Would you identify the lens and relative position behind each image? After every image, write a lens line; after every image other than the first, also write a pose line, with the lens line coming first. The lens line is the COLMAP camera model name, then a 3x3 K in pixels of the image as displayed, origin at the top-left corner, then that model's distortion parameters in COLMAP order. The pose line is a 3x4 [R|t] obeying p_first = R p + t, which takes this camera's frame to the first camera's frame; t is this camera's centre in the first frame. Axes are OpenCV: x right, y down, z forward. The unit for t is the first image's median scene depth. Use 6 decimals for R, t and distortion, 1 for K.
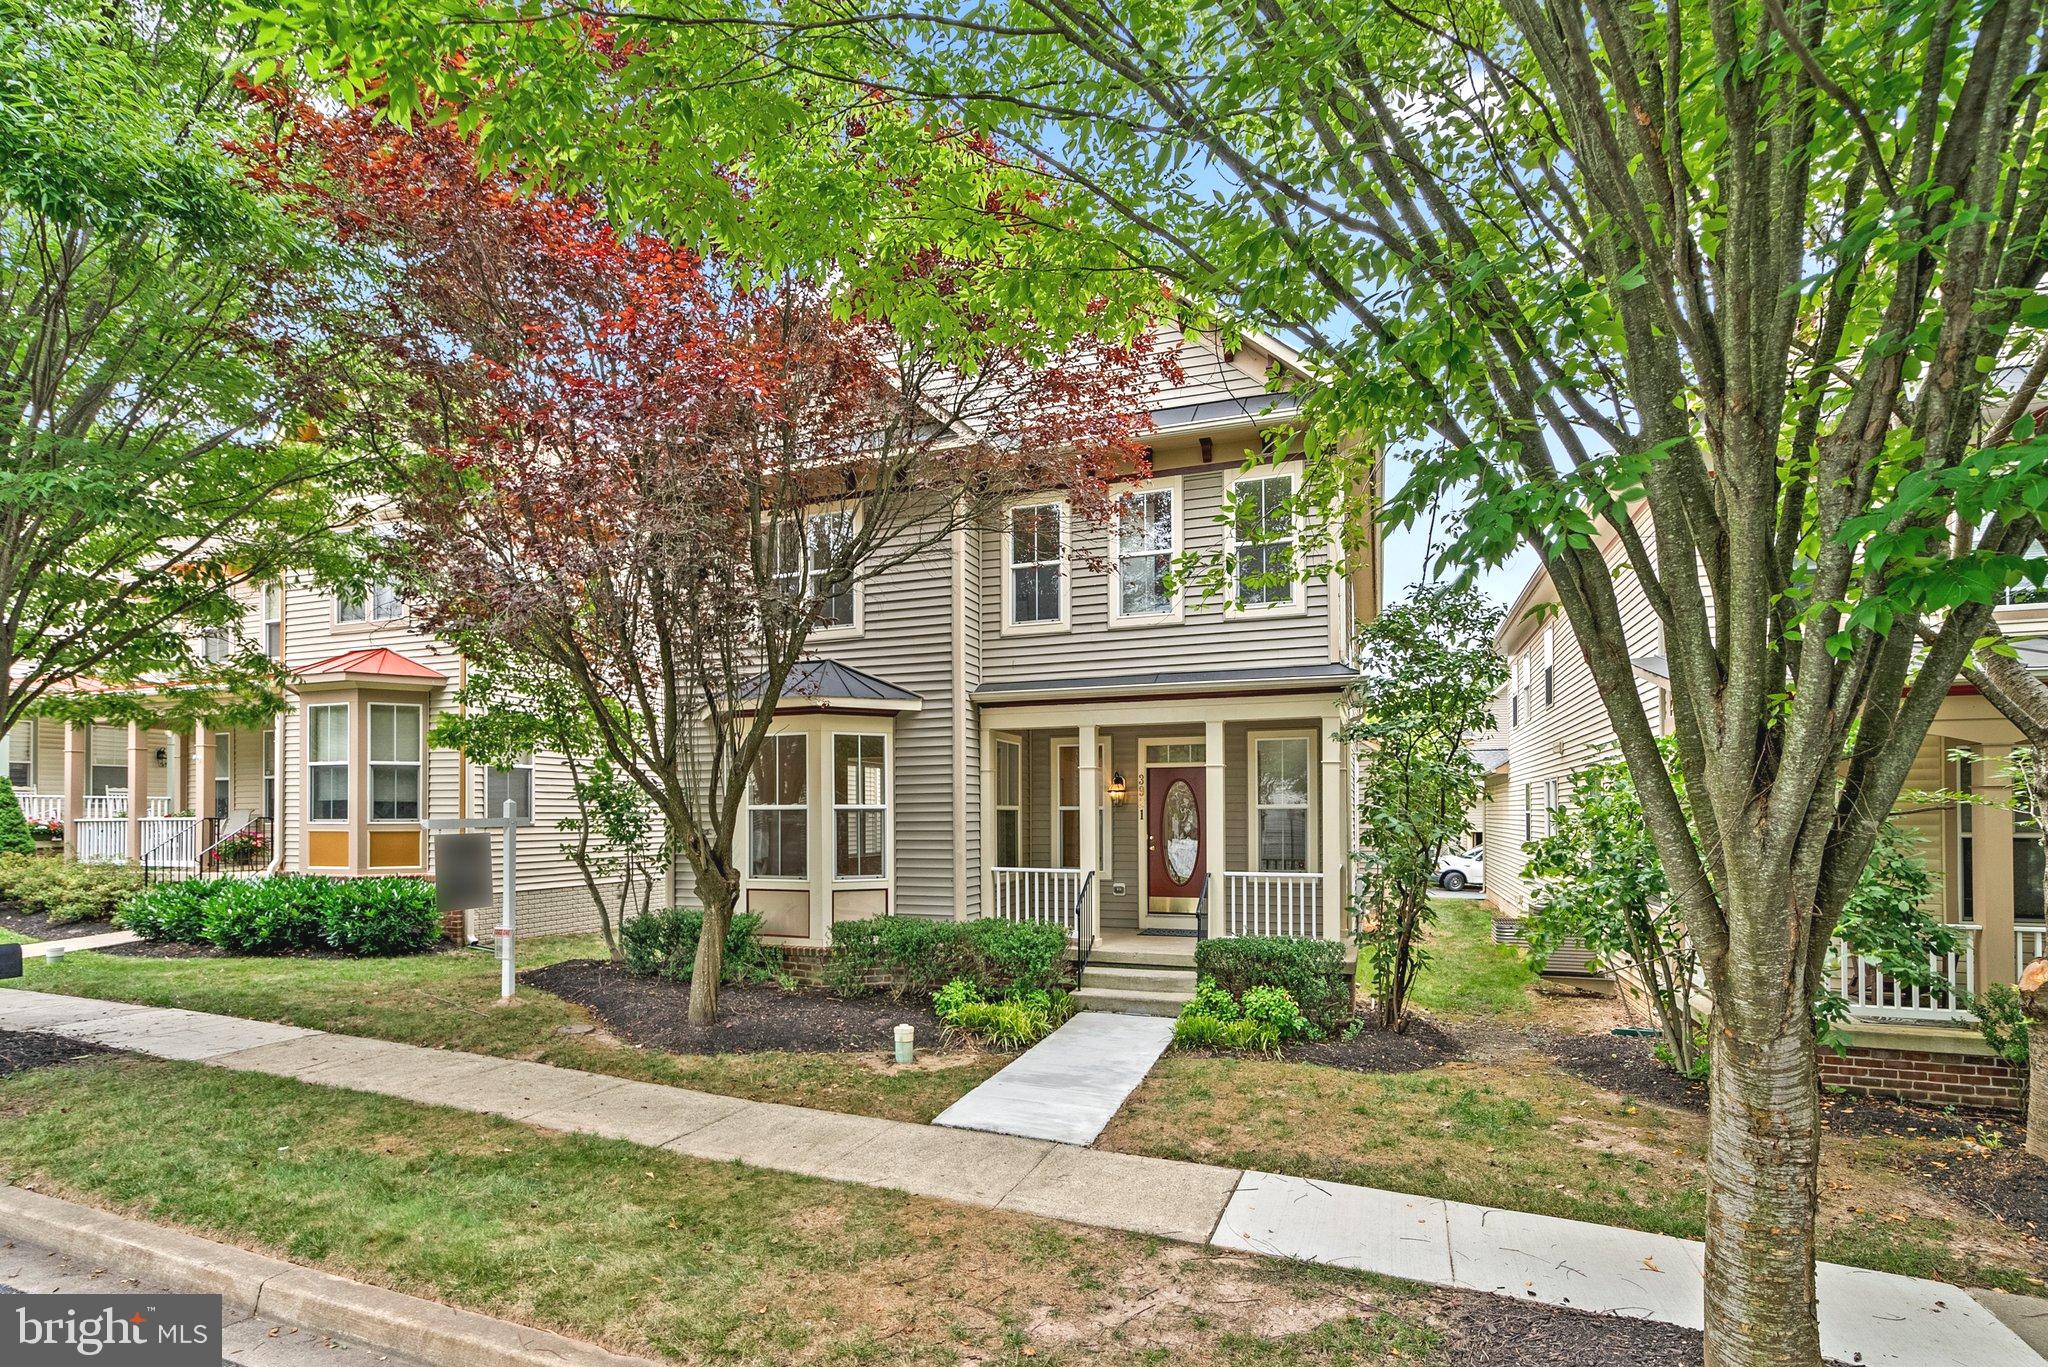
lens RADIAL K [[935.2, 0, 1023.4], [0, 935.2, 683.7], [0, 0, 1]] dist [0.003908, -0.003234]
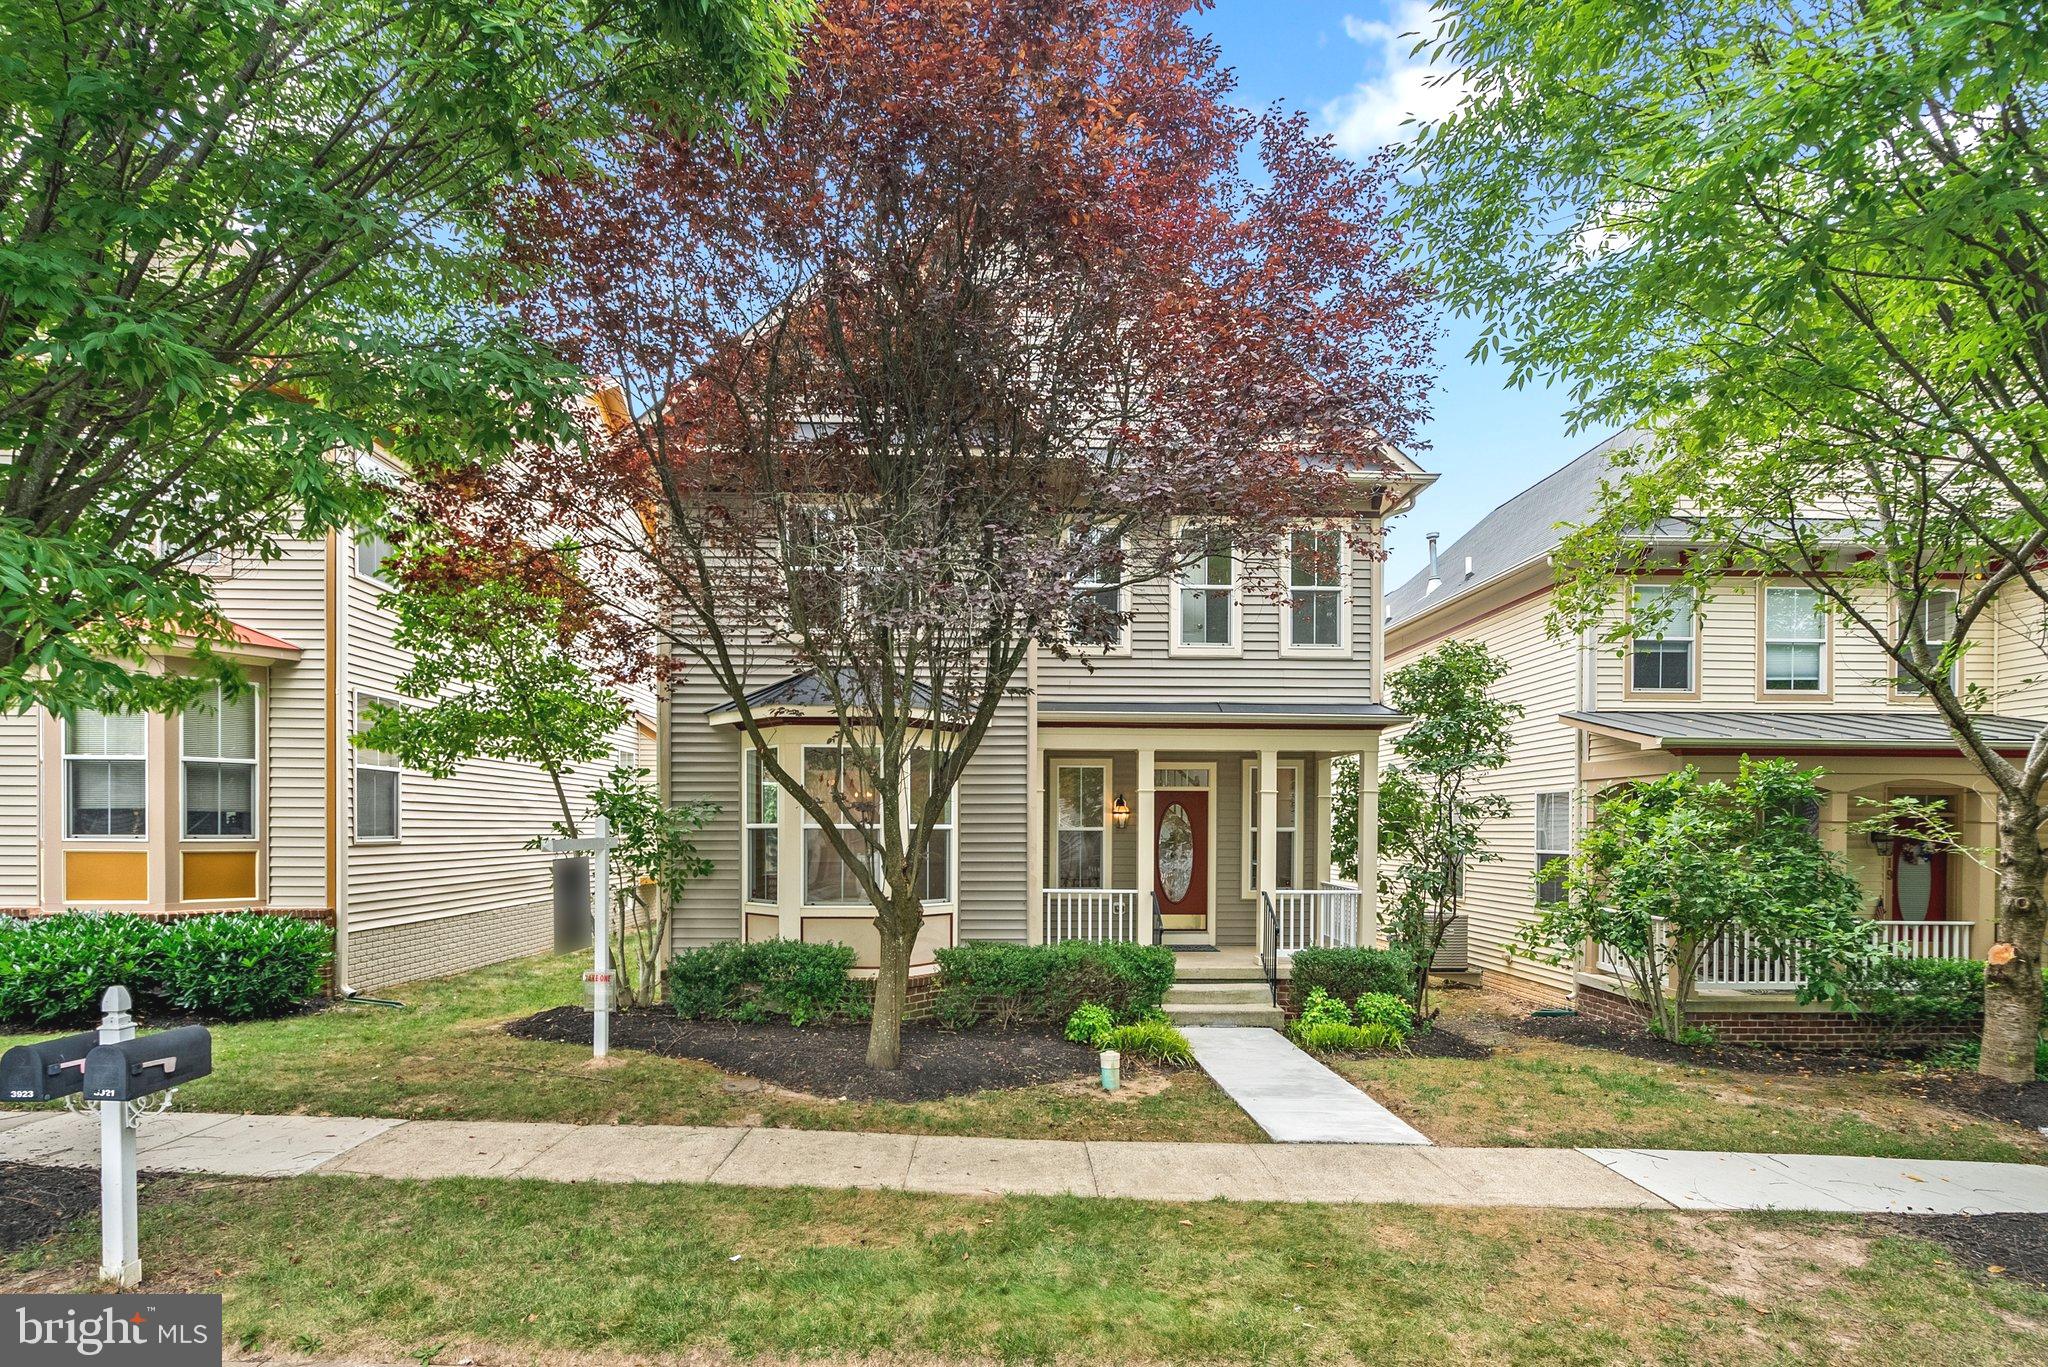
lens RADIAL K [[935.2, 0, 1017.2], [0, 935.2, 736.6], [0, 0, 1]] dist [0.003908, -0.003234]
pose [[0.930115, 0.045449, 0.364446, -0.458871], [-0.058669, 0.997957, 0.025279, 0.013849], [-0.362552, -0.044894, 0.930882, 0.108622]]
